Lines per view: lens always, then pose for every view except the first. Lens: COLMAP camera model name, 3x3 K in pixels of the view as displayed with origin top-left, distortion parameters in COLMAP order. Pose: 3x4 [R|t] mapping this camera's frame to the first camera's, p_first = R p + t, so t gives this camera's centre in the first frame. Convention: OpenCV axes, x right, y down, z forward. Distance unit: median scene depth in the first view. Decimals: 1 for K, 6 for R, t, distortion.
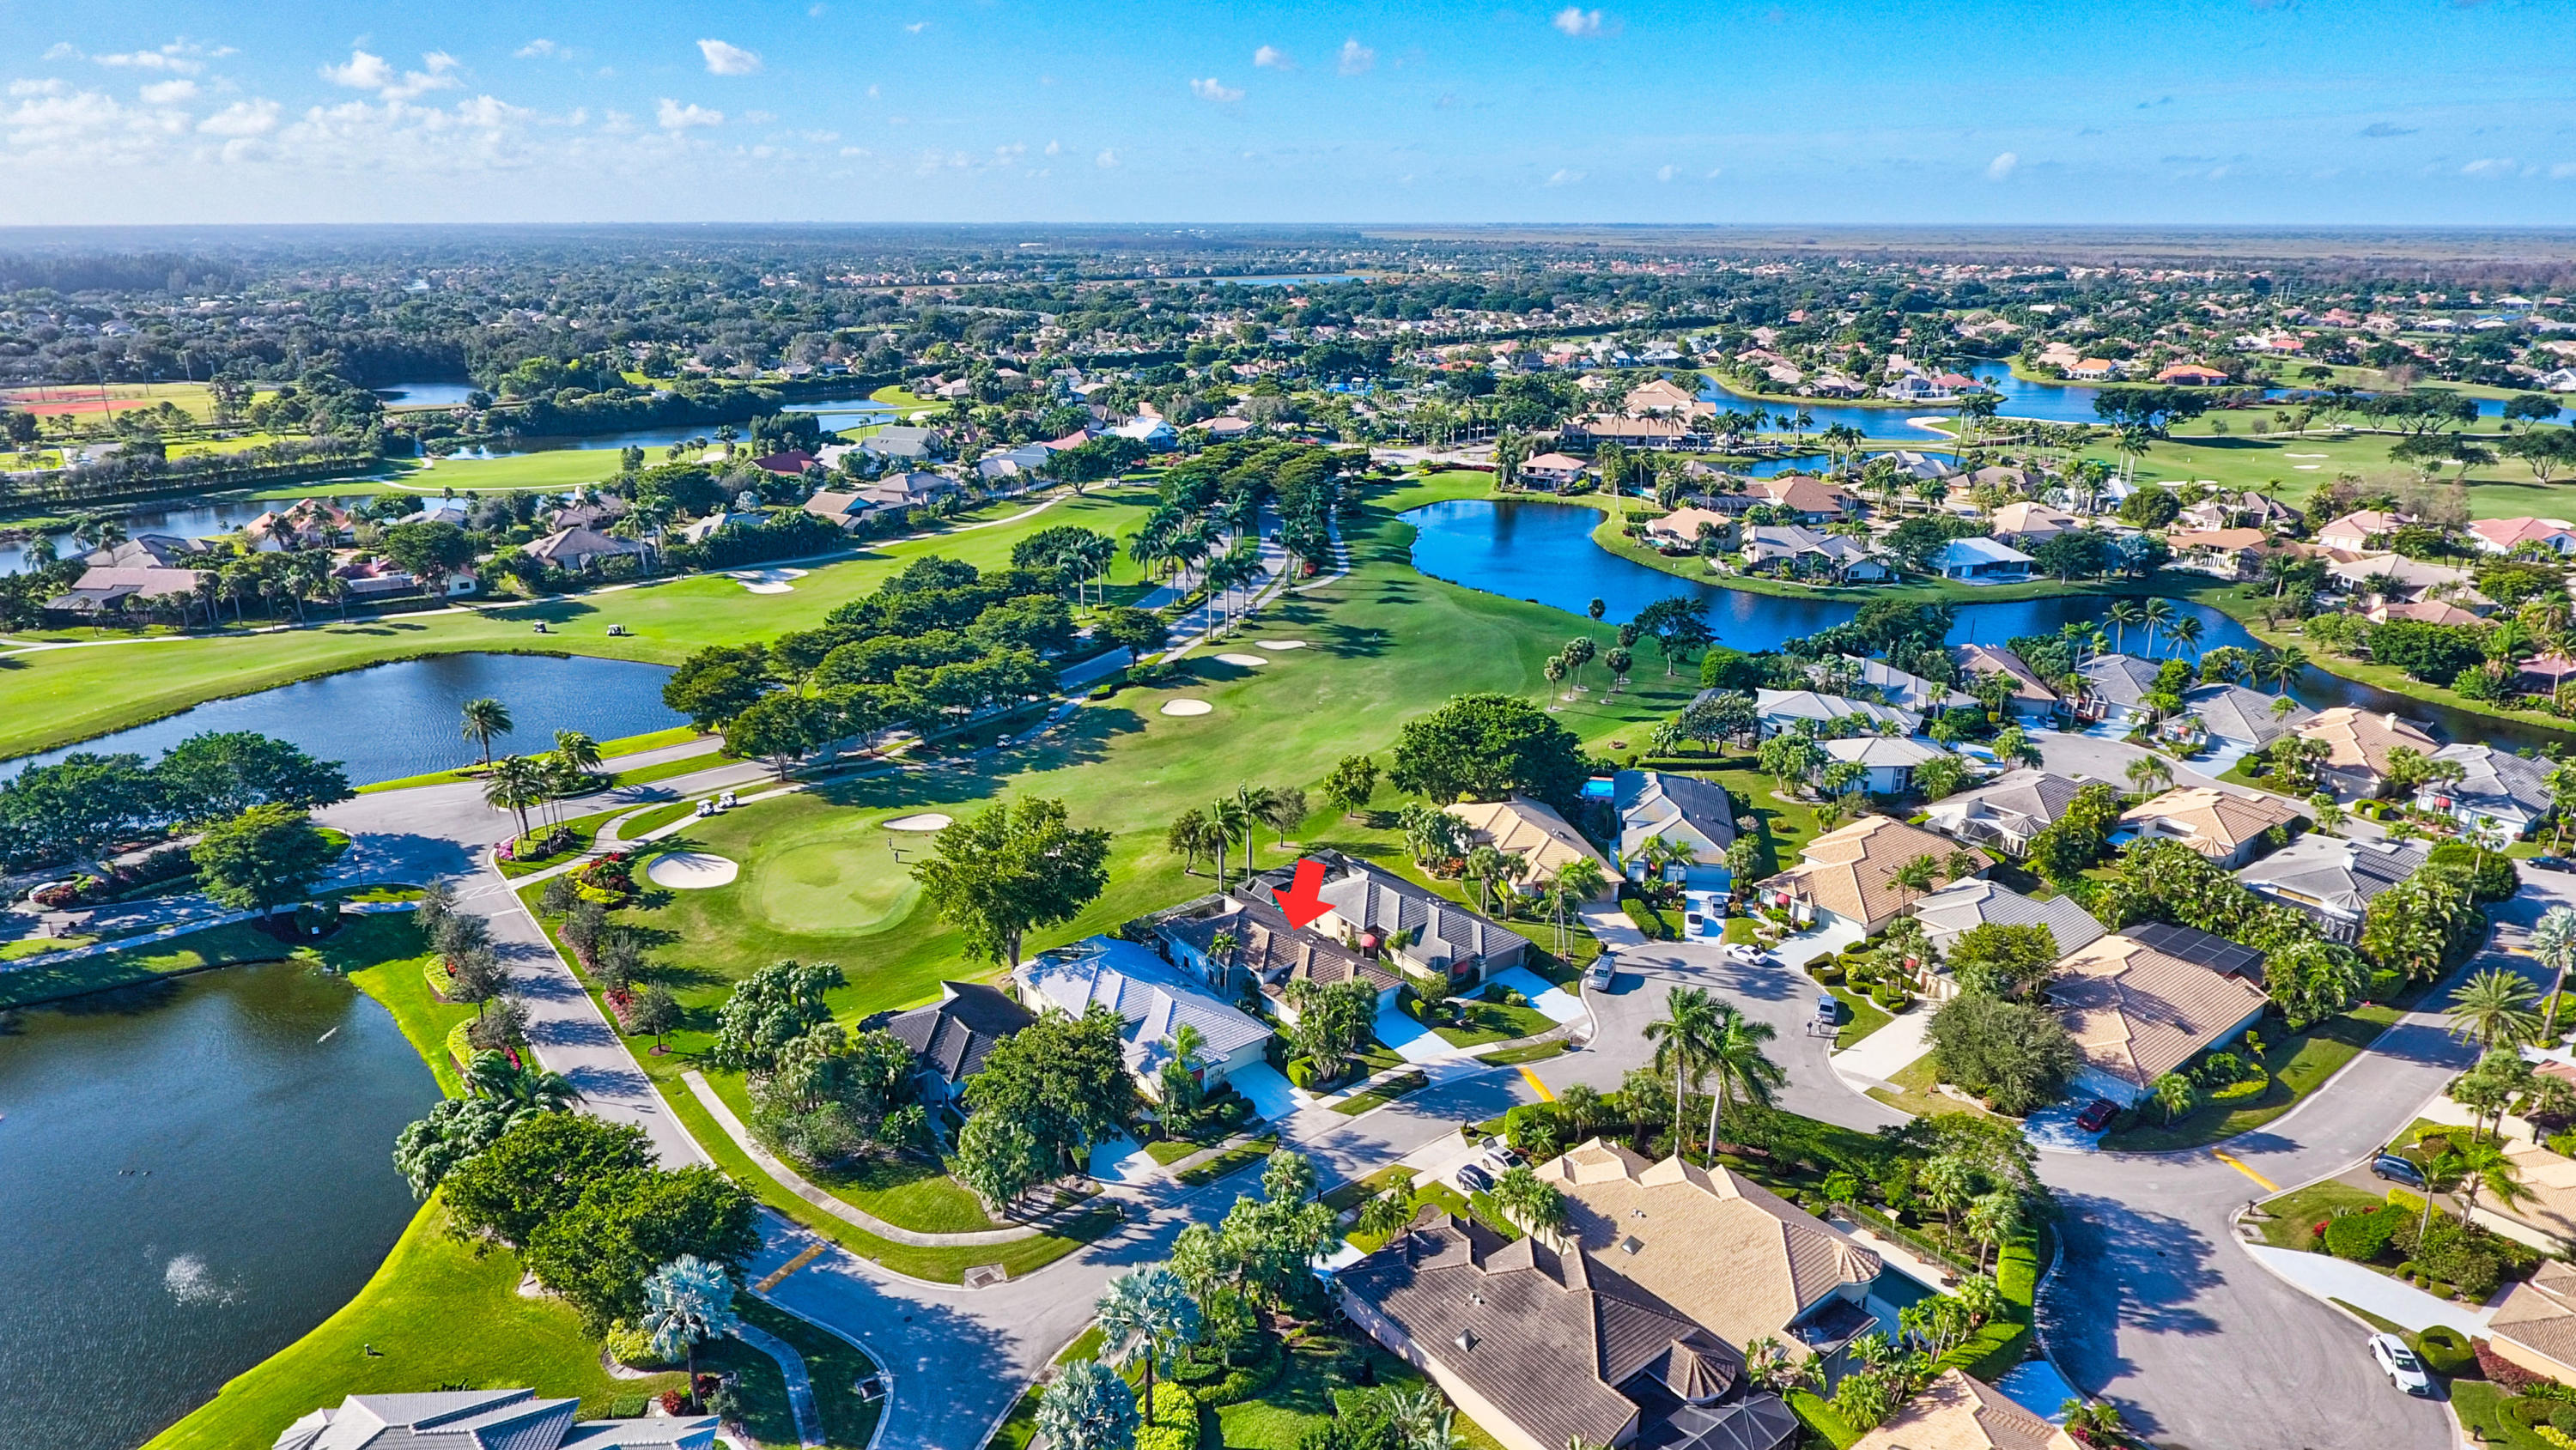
lens RADIAL K [[1560.1, 0, 1258.8], [0, 1560.1, 601.4], [0, 0, 1]] dist [-0.005534, -0.000823]
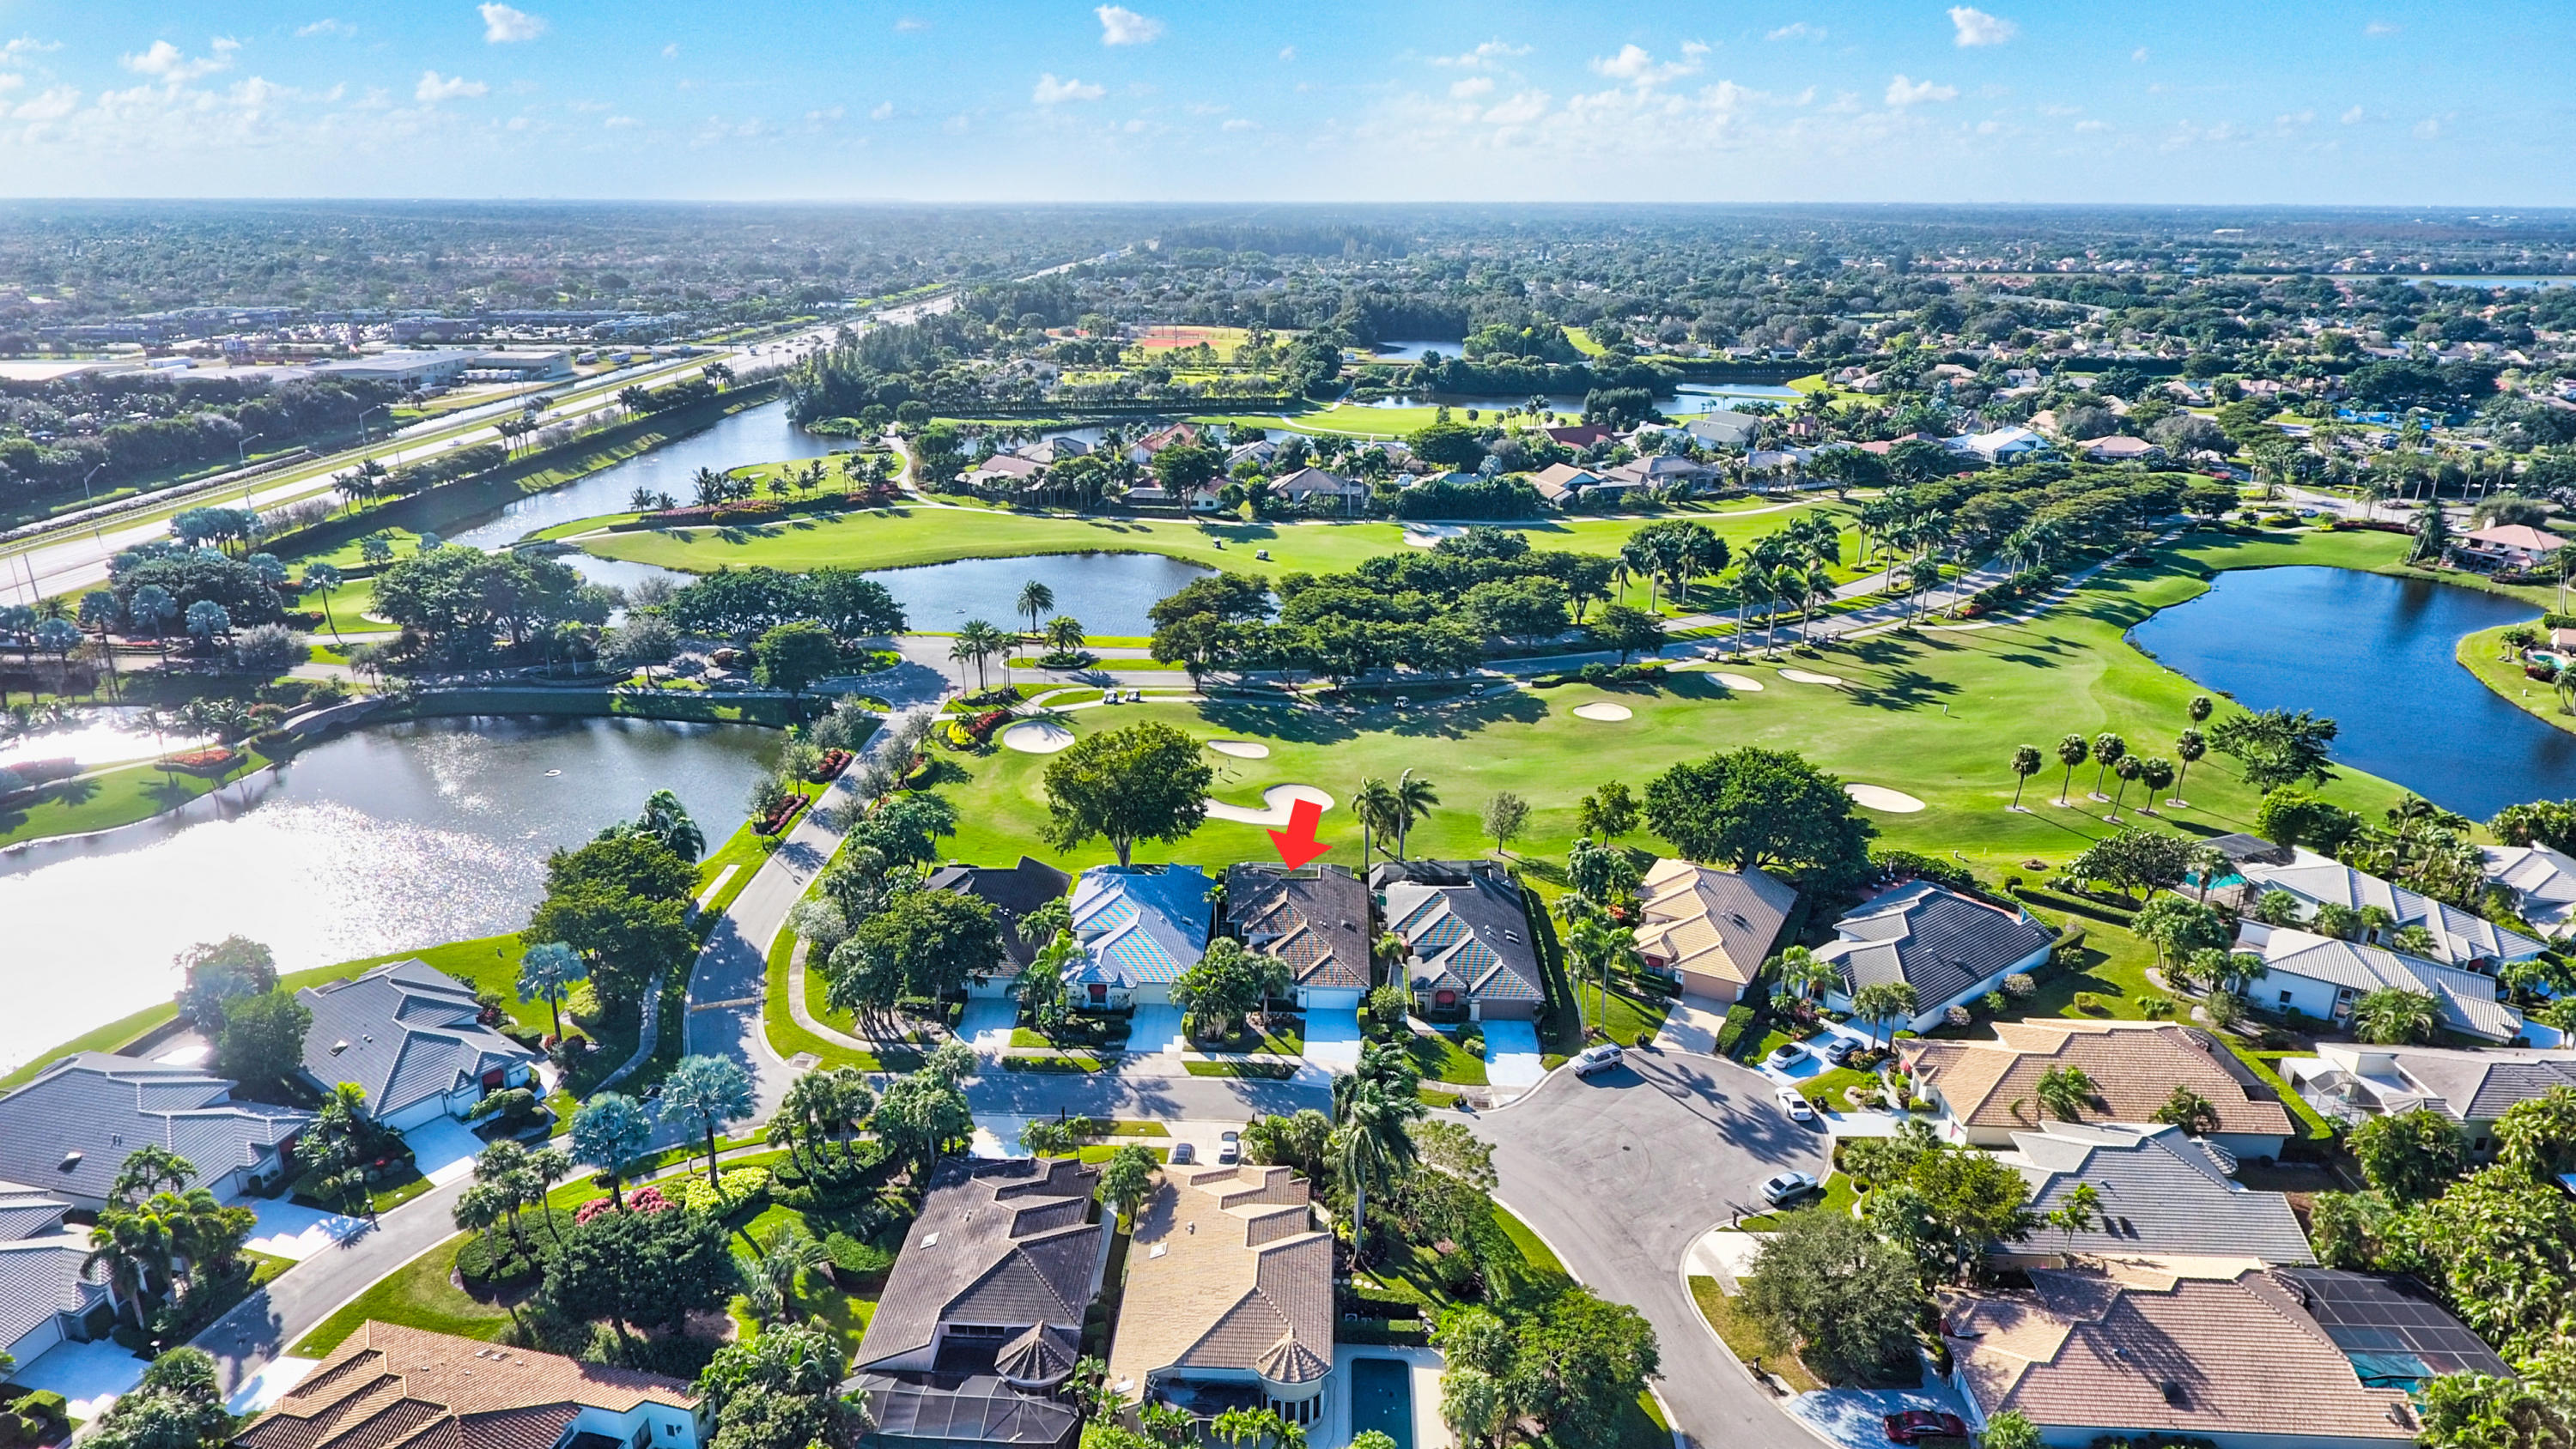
lens RADIAL K [[1536.9, 0, 1263.4], [0, 1536.9, 730.5], [0, 0, 1]] dist [-0.002980, -0.000477]
pose [[0.762699, 0.214720, -0.610071, 0.469443], [-0.157358, 0.976543, 0.146976, -0.033321], [0.627319, -0.016099, 0.778596, 0.174145]]
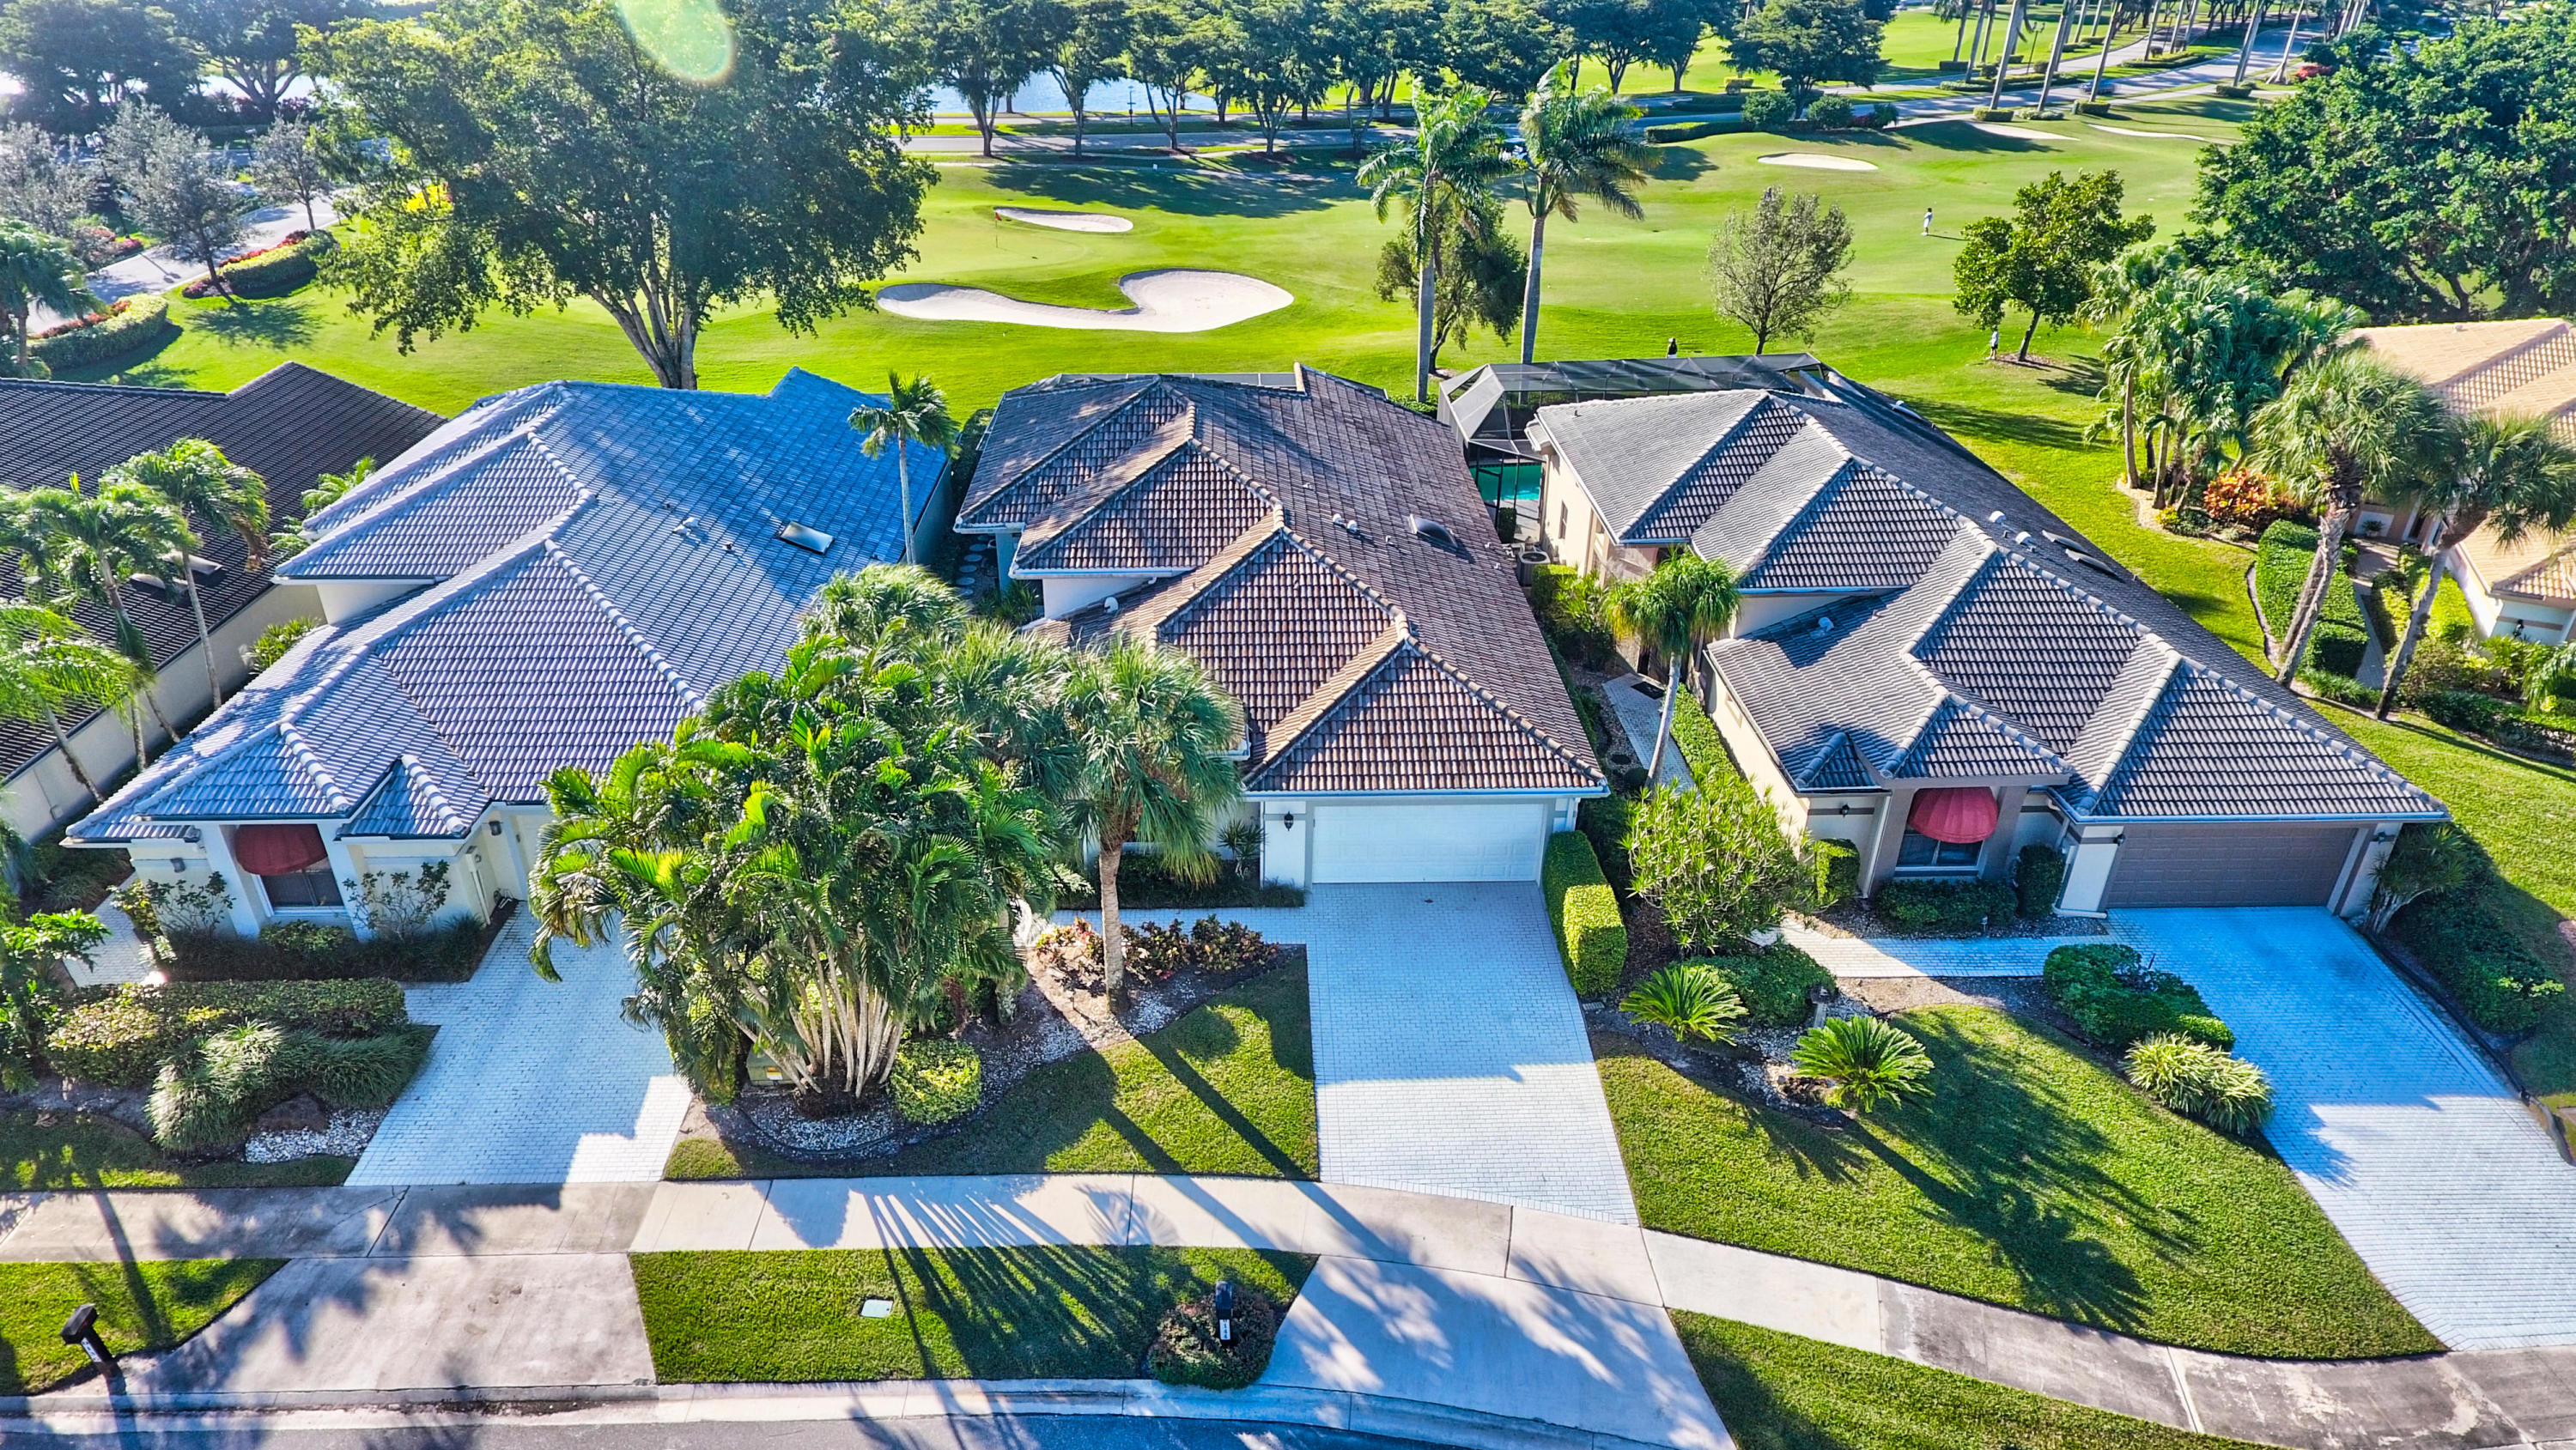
lens RADIAL K [[1516.8, 0, 1260.5], [0, 1516.8, 722.7], [0, 0, 1]] dist [-0.003702, -0.000316]
pose [[0.809768, 0.284444, -0.513193, 0.124759], [-0.142480, 0.943783, 0.298284, 0.145158], [0.569188, -0.168421, 0.804773, 0.647777]]
